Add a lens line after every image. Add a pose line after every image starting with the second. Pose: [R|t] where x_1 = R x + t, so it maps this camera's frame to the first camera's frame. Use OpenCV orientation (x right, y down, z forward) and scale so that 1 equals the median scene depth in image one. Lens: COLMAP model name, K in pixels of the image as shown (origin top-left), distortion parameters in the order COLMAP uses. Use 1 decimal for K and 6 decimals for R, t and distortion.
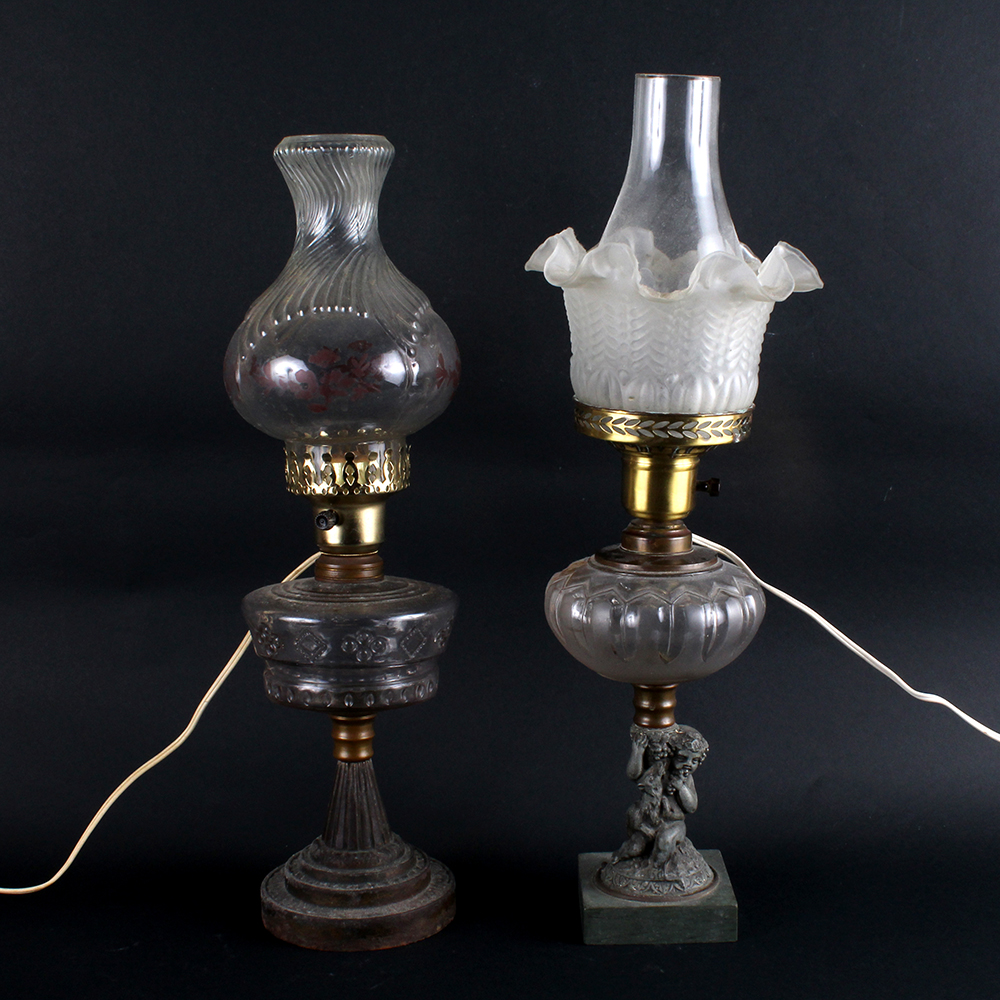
lens RADIAL K [[1875.8, 0, 507.8], [0, 1875.8, 496.3], [0, 0, 1]] dist [-0.082324, 0.000000]
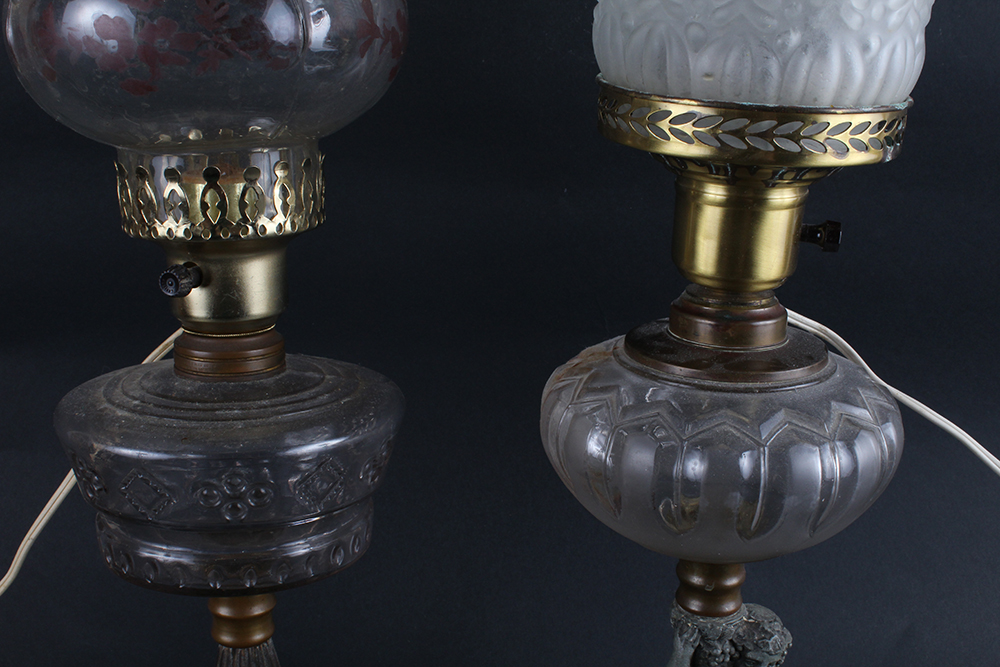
lens RADIAL K [[1216.6, 0, 501.3], [0, 1216.6, 338.1], [0, 0, 1]] dist [-0.051602, 0.000000]
pose [[0.999801, 0.018117, -0.008352, 0.009751], [-0.016944, 0.992161, 0.123813, -0.018792], [0.010530, -0.123646, 0.992270, 0.618871]]
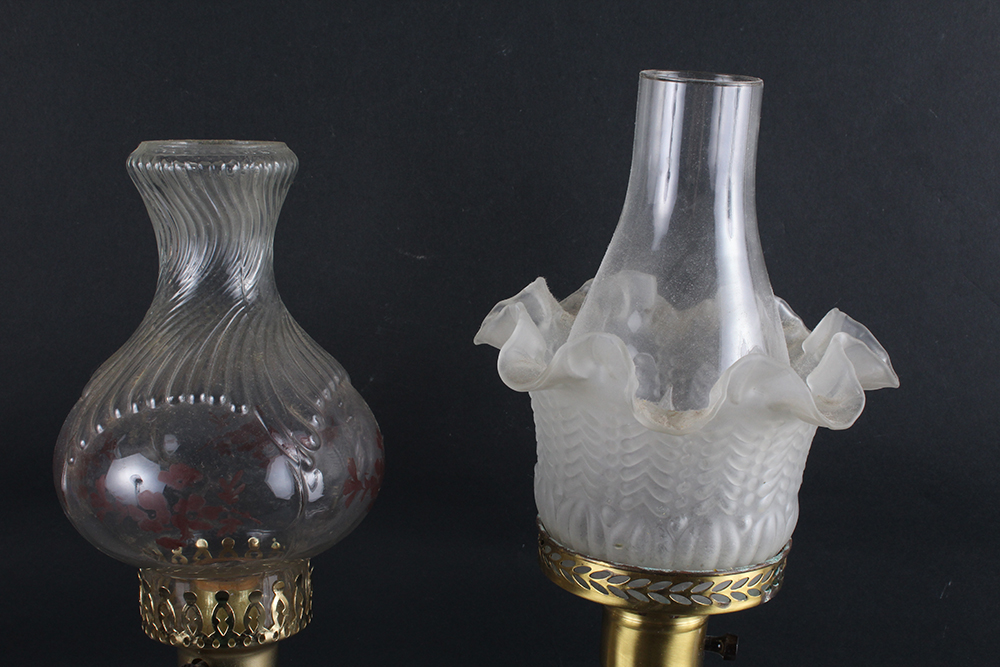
lens RADIAL K [[1554.7, 0, 493.9], [0, 1554.7, 333.5], [0, 0, 1]] dist [0.009356, 0.000000]
pose [[0.999535, 0.028778, -0.010045, 0.022382], [-0.028343, 0.998754, 0.041073, -0.148306], [0.011215, -0.040769, 0.999106, 0.410564]]
